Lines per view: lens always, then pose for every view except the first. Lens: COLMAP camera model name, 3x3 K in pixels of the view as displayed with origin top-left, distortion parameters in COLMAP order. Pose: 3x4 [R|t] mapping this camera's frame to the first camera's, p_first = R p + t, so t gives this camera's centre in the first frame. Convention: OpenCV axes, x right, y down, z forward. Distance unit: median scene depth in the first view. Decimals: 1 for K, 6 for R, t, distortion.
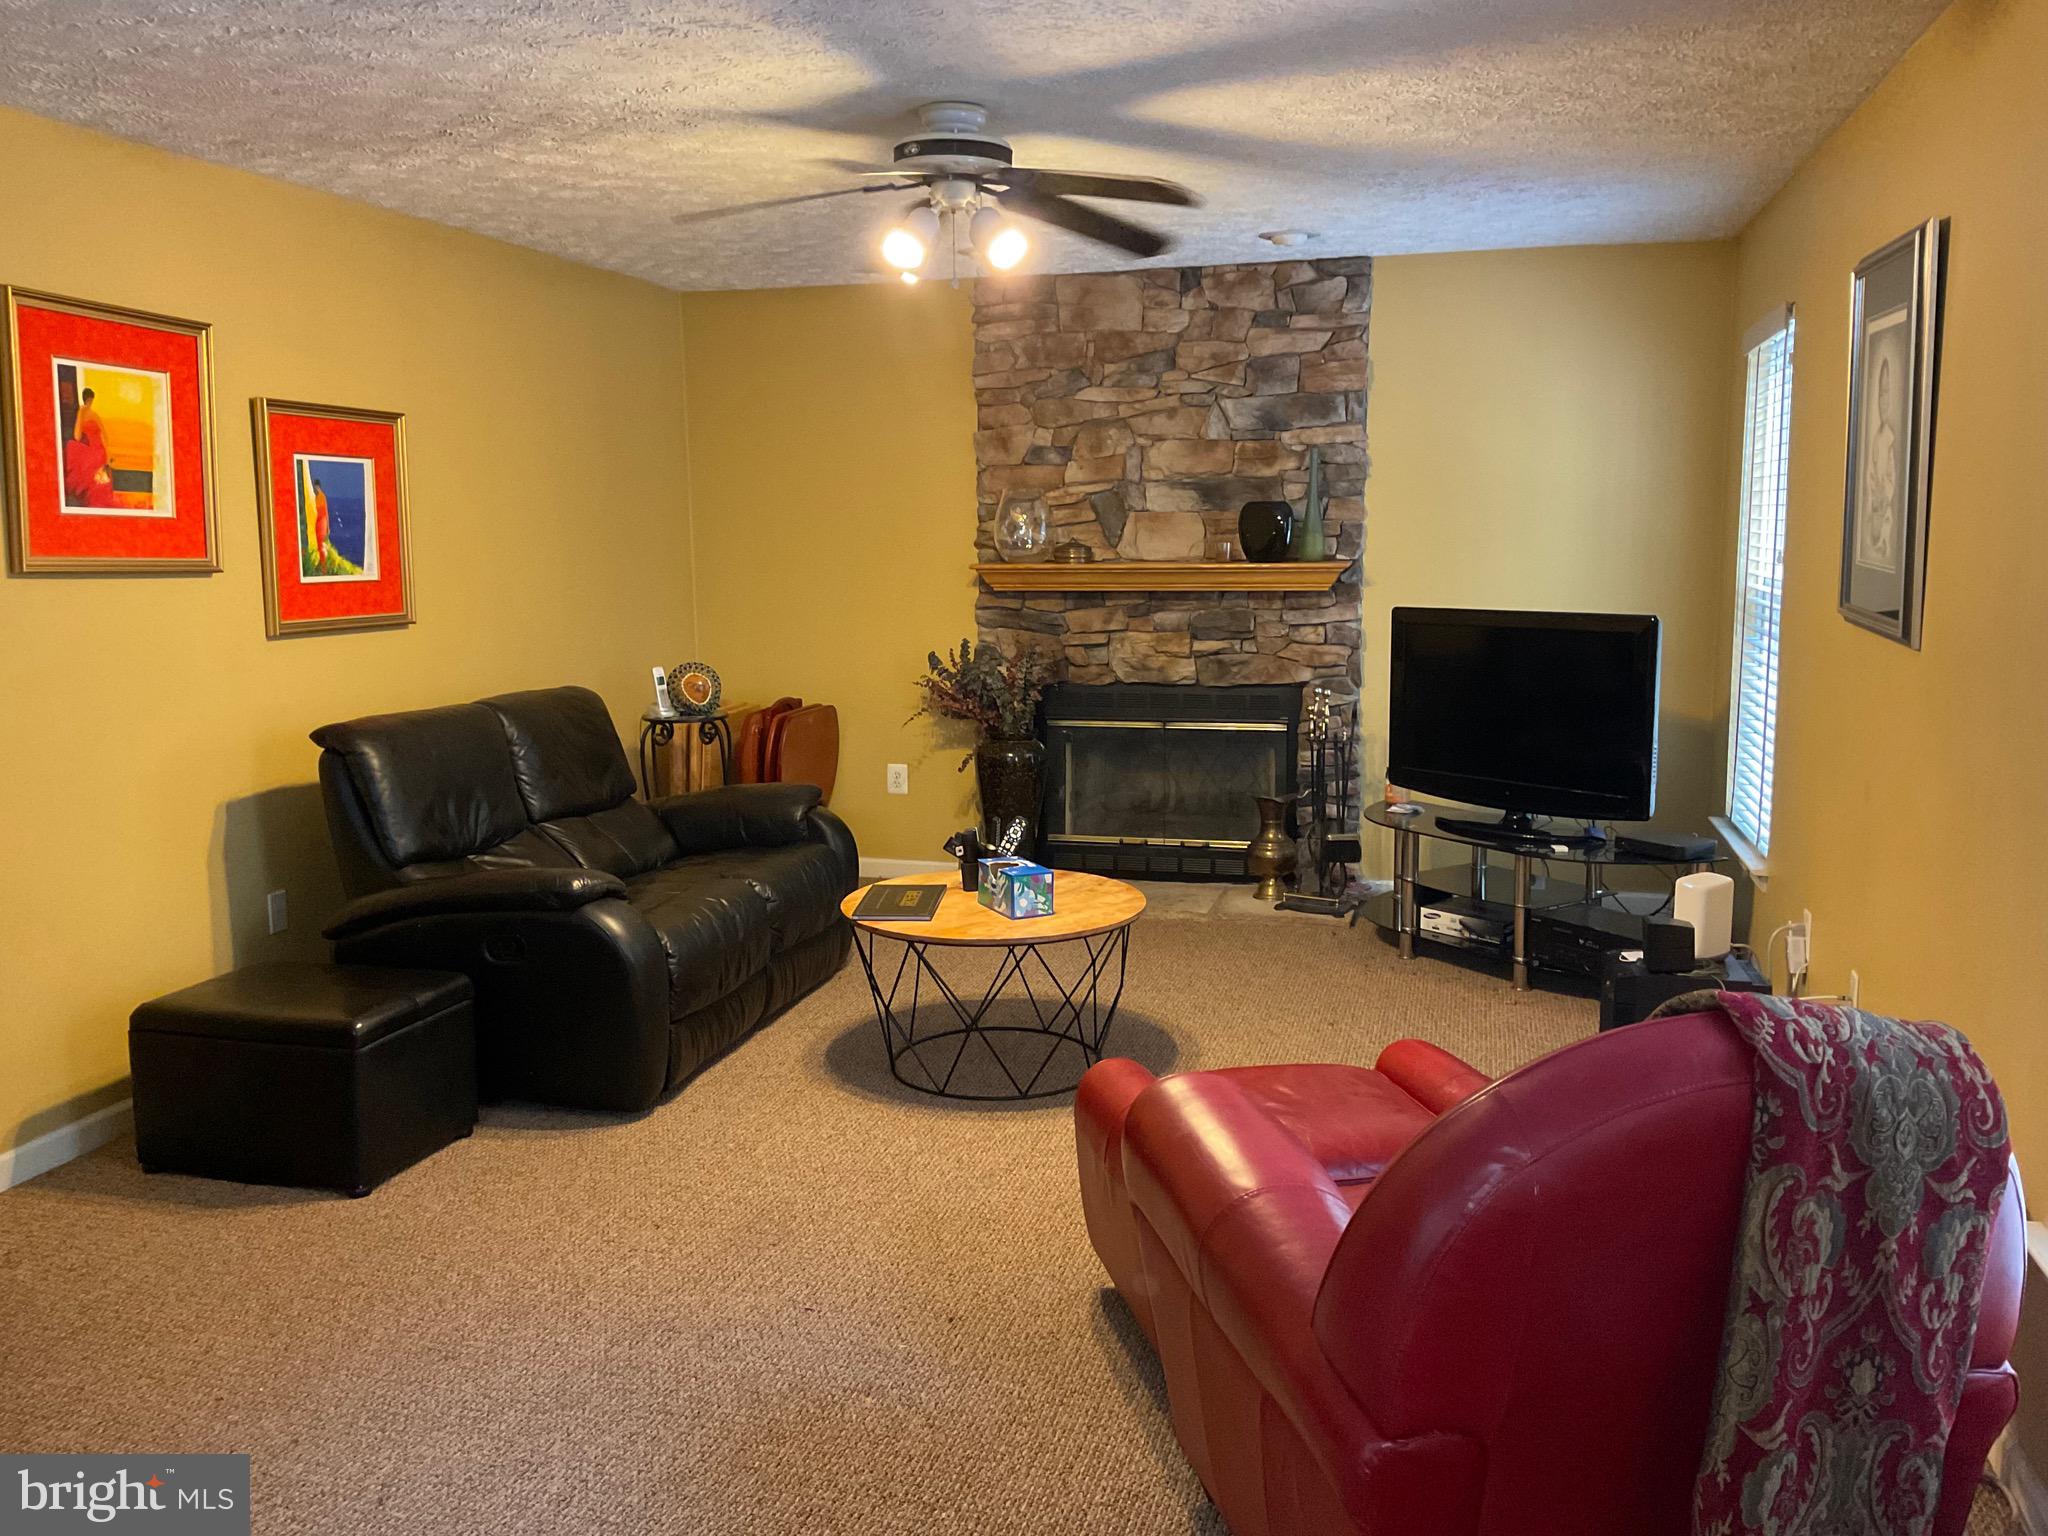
lens RADIAL K [[1698.3, 0, 1024.0], [0, 1698.3, 768.0], [0, 0, 1]] dist [0.104406, -0.201884]
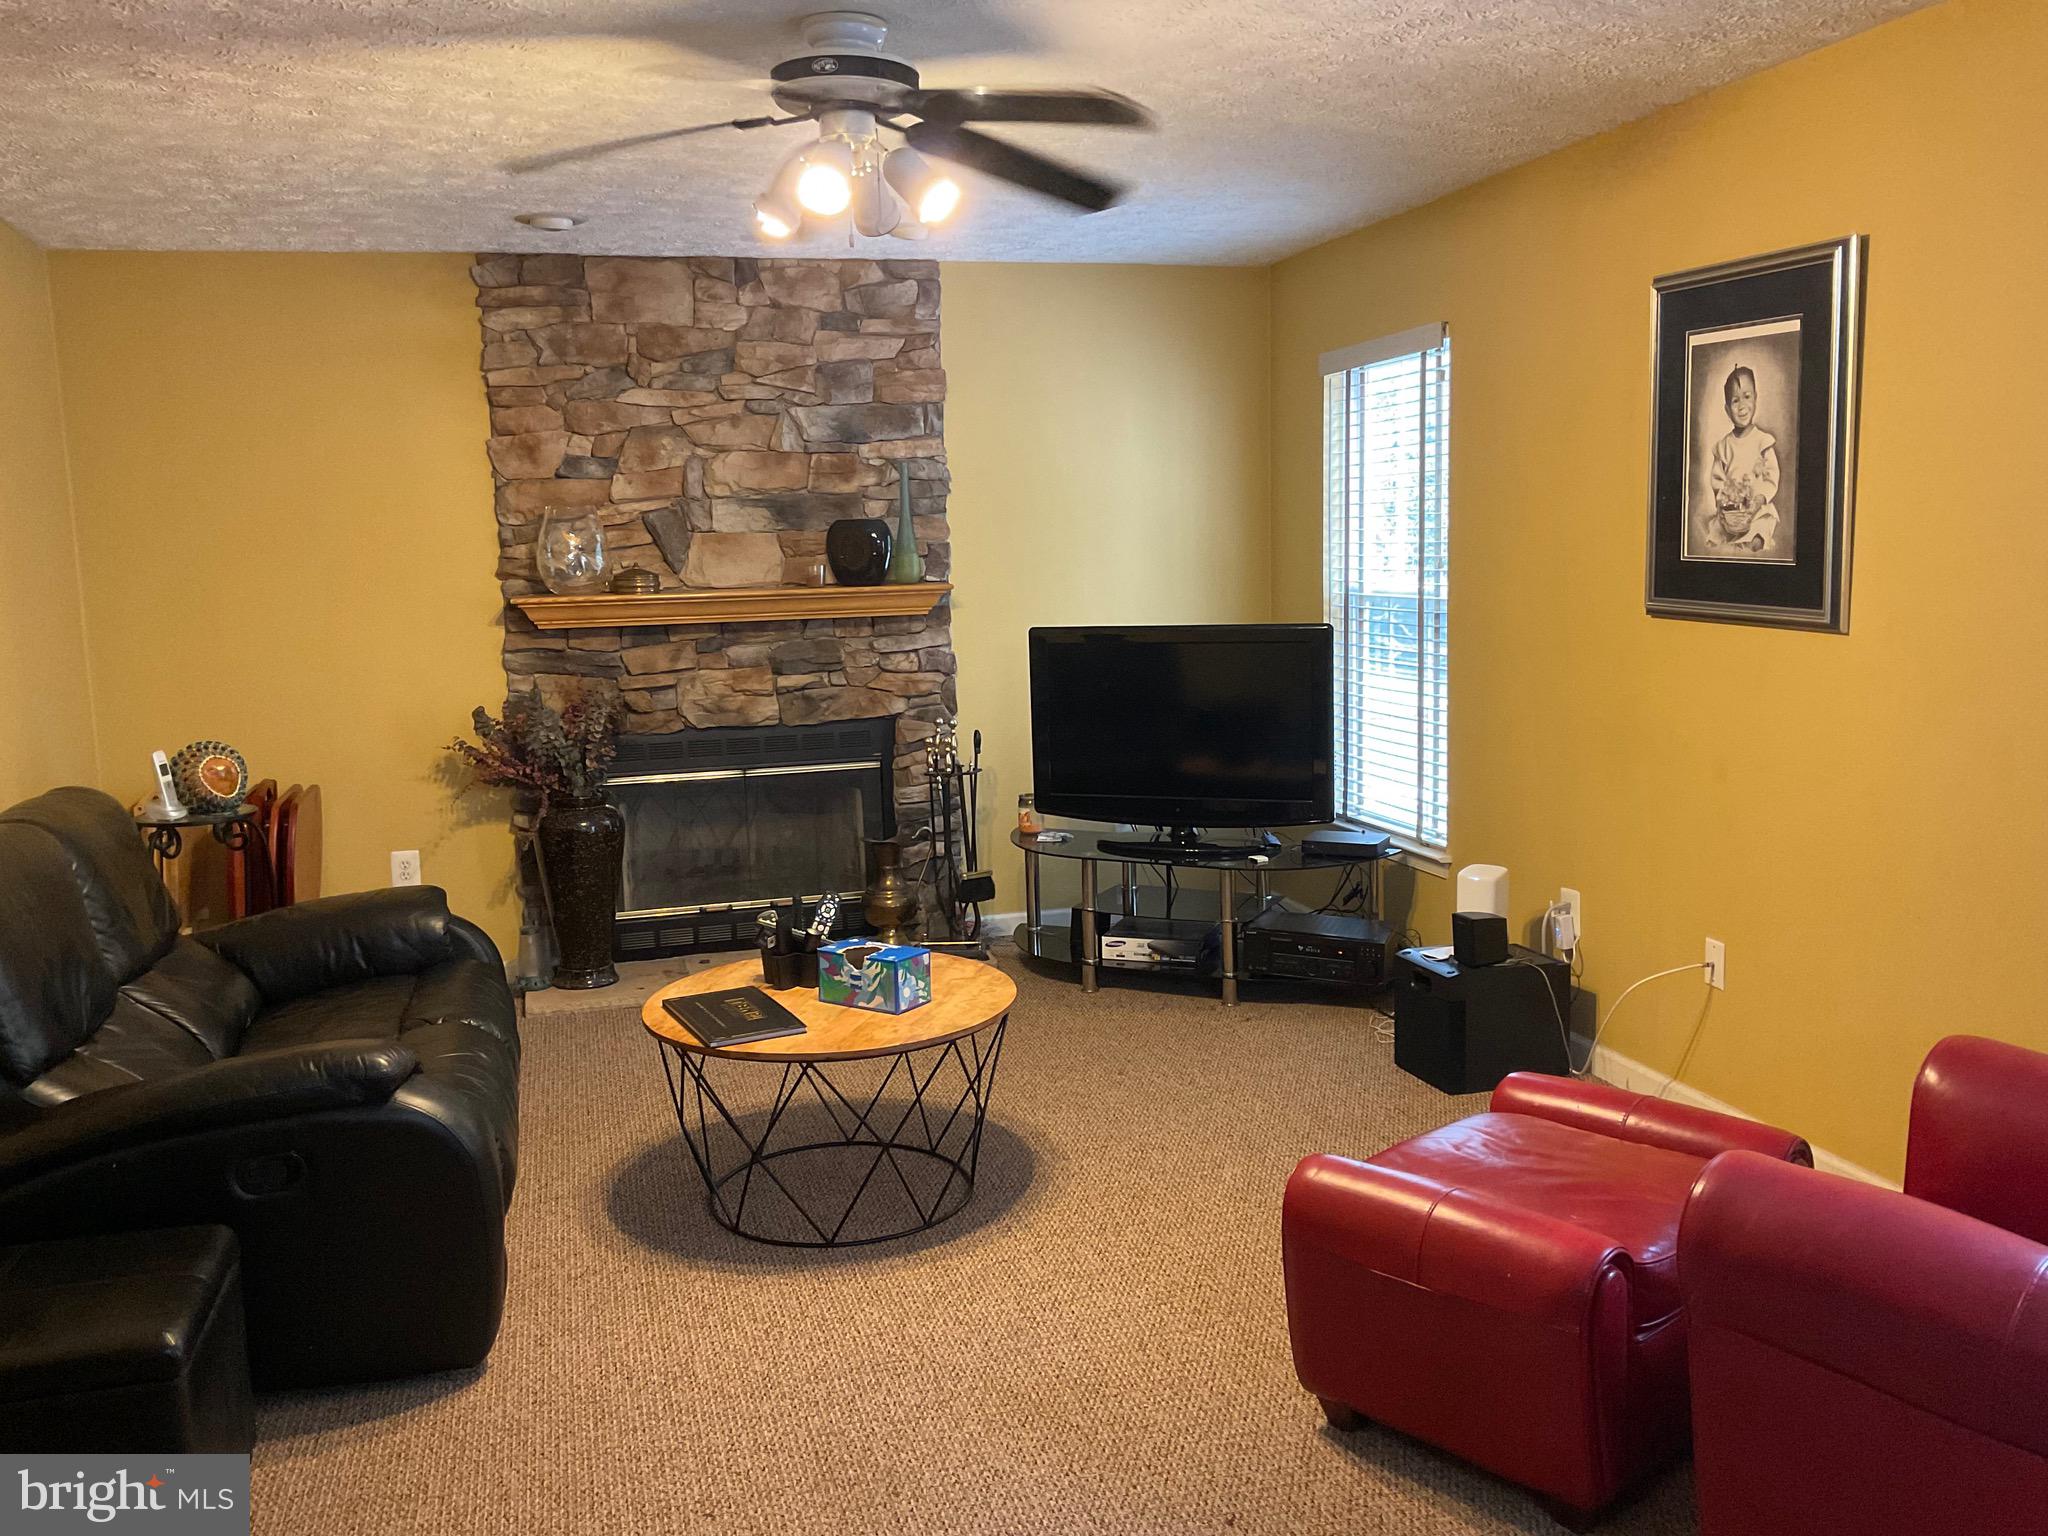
lens RADIAL K [[1685.0, 0, 1024.0], [0, 1685.0, 768.0], [0, 0, 1]] dist [0.095625, -0.165282]
pose [[0.857462, -0.083474, 0.507731, -0.247438], [0.093598, 0.995594, 0.005611, -0.019879], [-0.505963, 0.042712, 0.861497, 0.175540]]
